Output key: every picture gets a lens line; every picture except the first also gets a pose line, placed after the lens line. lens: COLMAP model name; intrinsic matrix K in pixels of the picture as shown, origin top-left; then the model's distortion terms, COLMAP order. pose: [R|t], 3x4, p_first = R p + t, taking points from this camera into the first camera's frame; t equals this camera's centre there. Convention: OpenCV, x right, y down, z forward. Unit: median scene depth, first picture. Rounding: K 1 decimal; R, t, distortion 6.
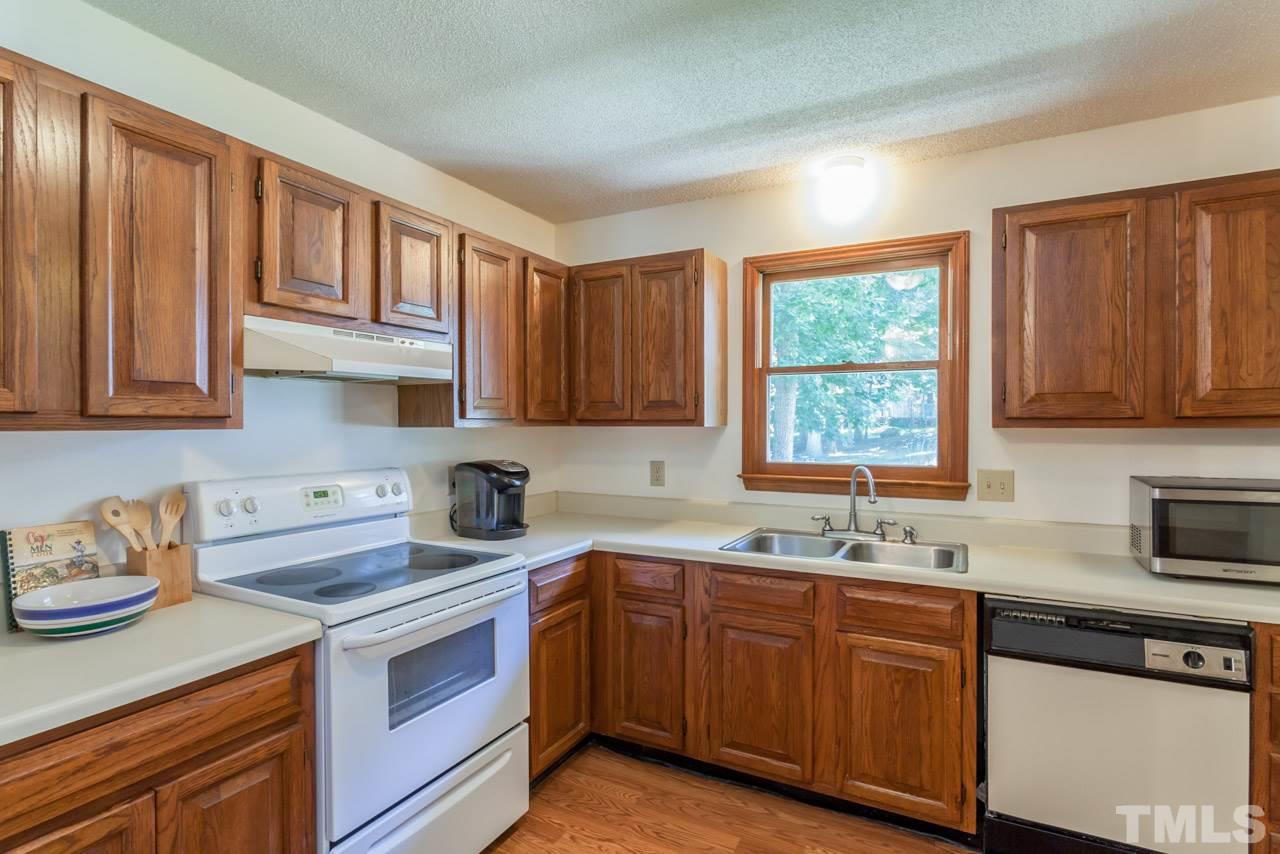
lens RADIAL K [[613.5, 0, 631.0], [0, 613.5, 425.8], [0, 0, 1]] dist [-0.001633, -0.000628]
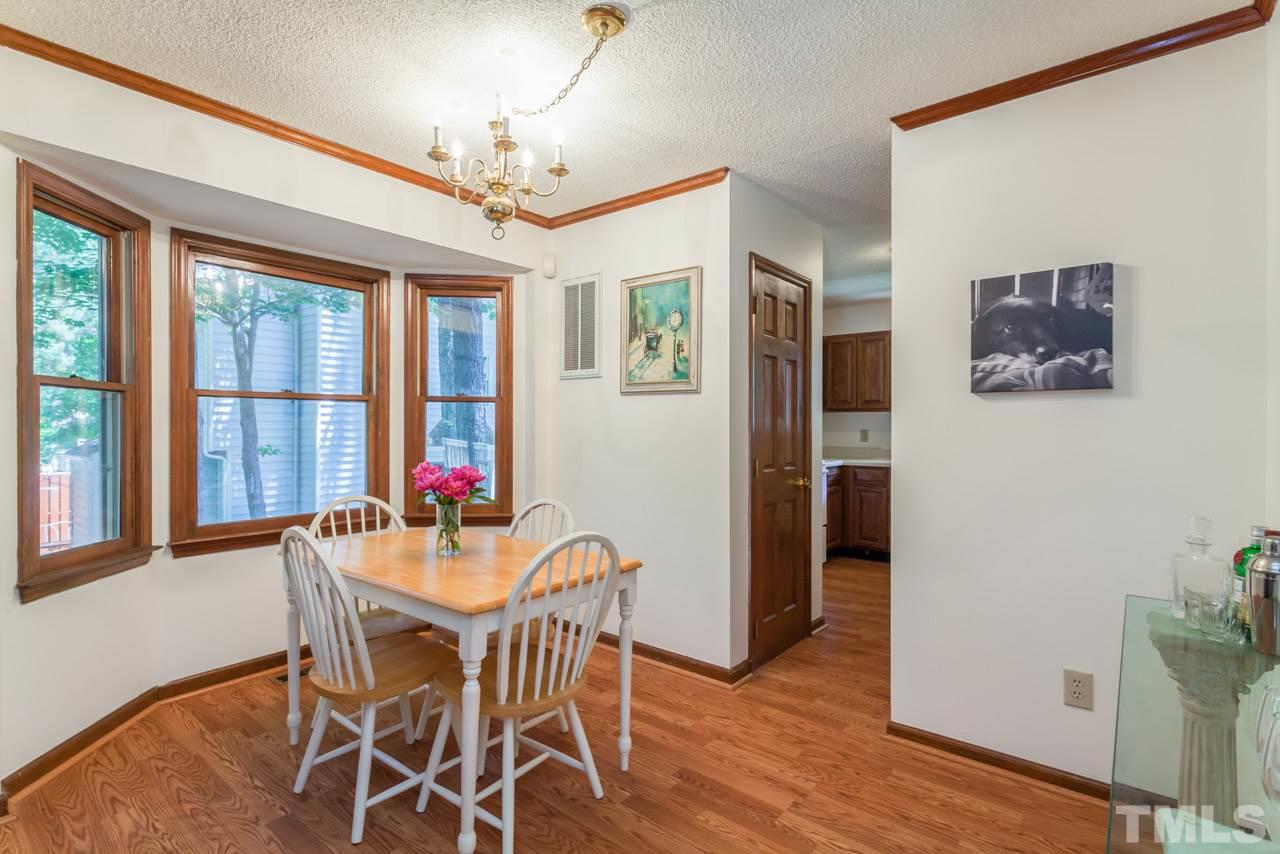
lens RADIAL K [[613.5, 0, 639.3], [0, 613.5, 426.9], [0, 0, 1]] dist [-0.001633, -0.000628]
pose [[0.983828, 0.004761, -0.179051, -0.475108], [-0.004658, 0.999989, 0.000994, 0.072828], [0.179054, -0.000144, 0.983839, -1.645093]]
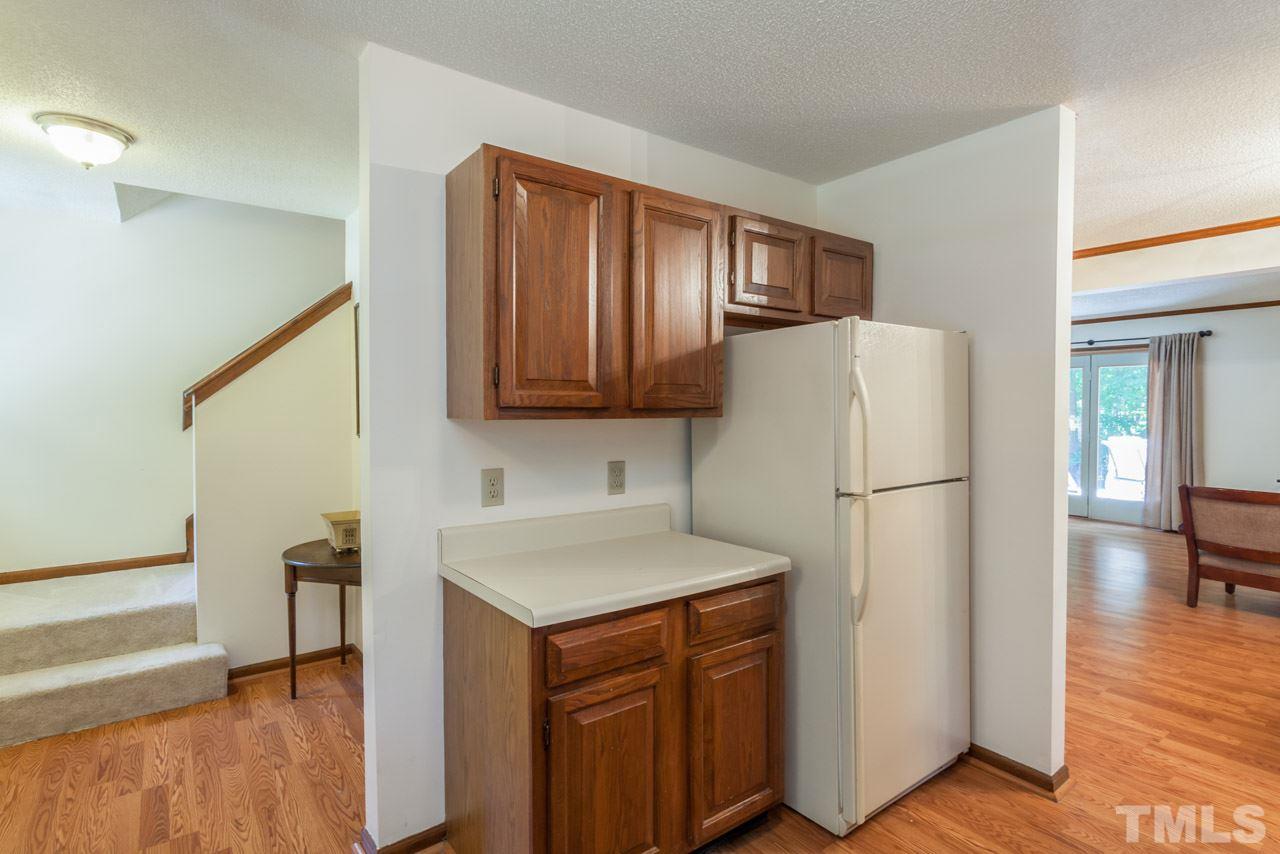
lens RADIAL K [[659.9, 0, 646.2], [0, 659.9, 421.0], [0, 0, 1]] dist [0.000503, 0.000309]
pose [[-0.916161, -0.006912, 0.400751, 0.031405], [0.002374, 0.999740, 0.022671, -0.006704], [-0.400804, 0.021722, -0.915906, 1.086294]]
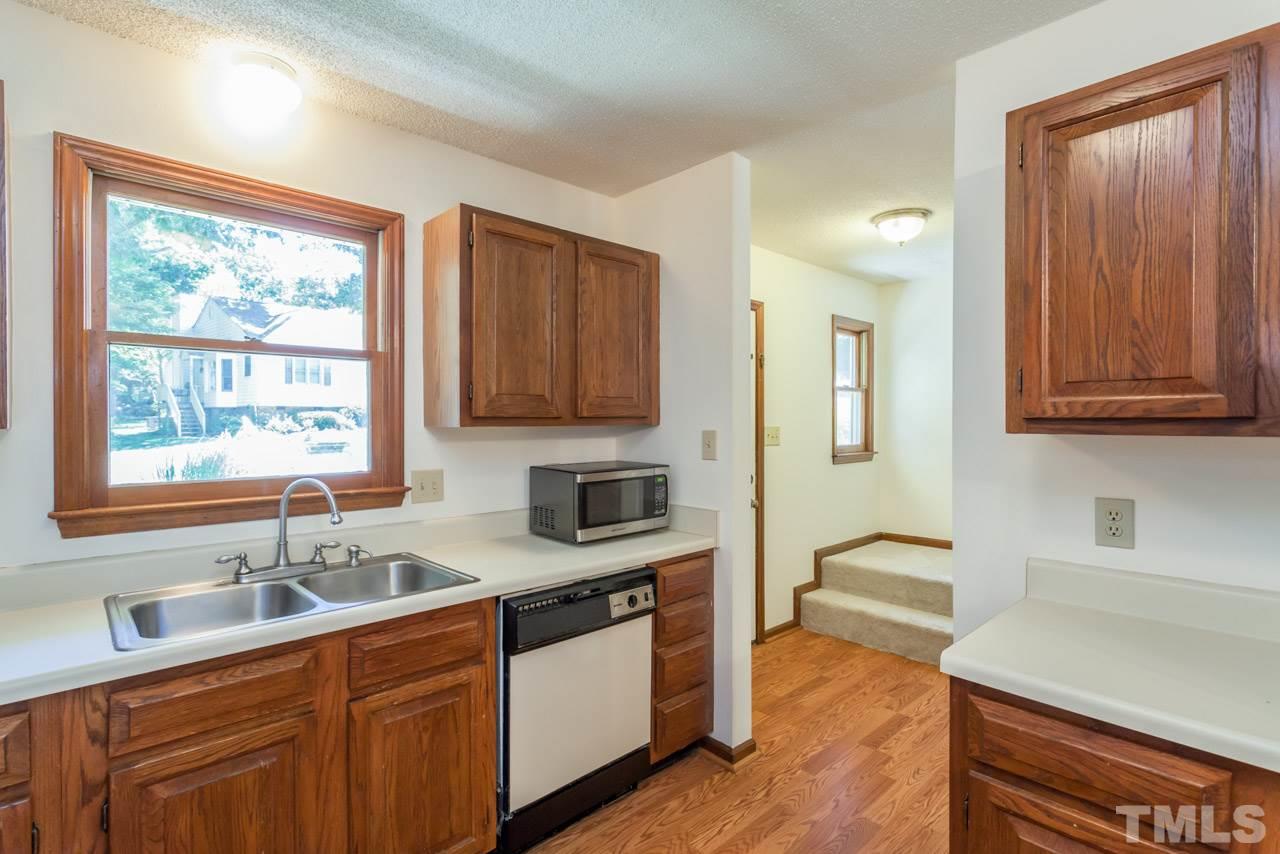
lens RADIAL K [[613.5, 0, 616.7], [0, 613.5, 425.9], [0, 0, 1]] dist [-0.001633, -0.000628]
pose [[0.327785, -0.005130, 0.944738, -0.269384], [0.004184, 0.999983, 0.003978, -0.000904], [-0.944743, 0.002649, 0.327801, 0.473078]]
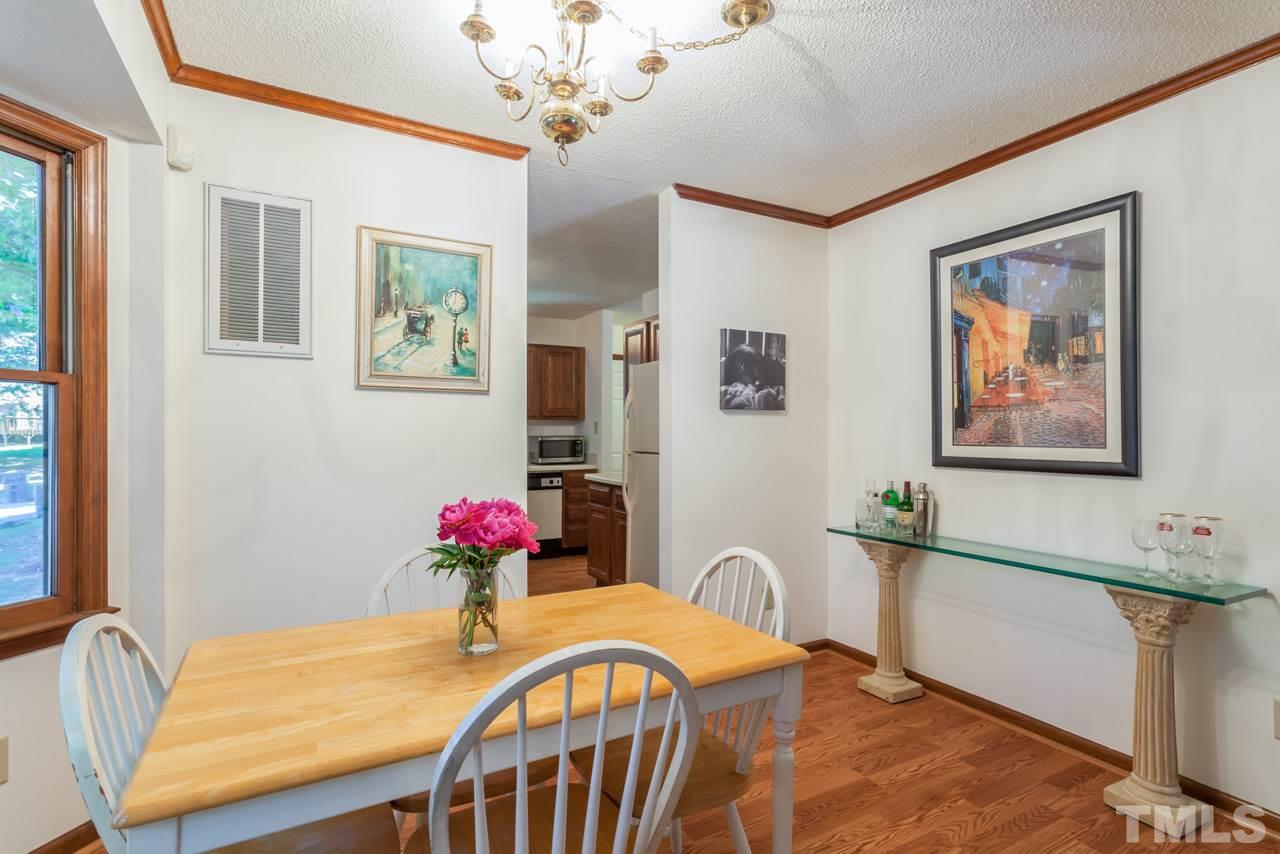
lens RADIAL K [[613.5, 0, 634.1], [0, 613.5, 433.0], [0, 0, 1]] dist [-0.001633, -0.000628]
pose [[0.543127, 0.001250, 0.839649, -1.487429], [-0.001861, 0.999998, -0.000285, 0.071301], [-0.839648, -0.001408, 0.543129, -1.104858]]
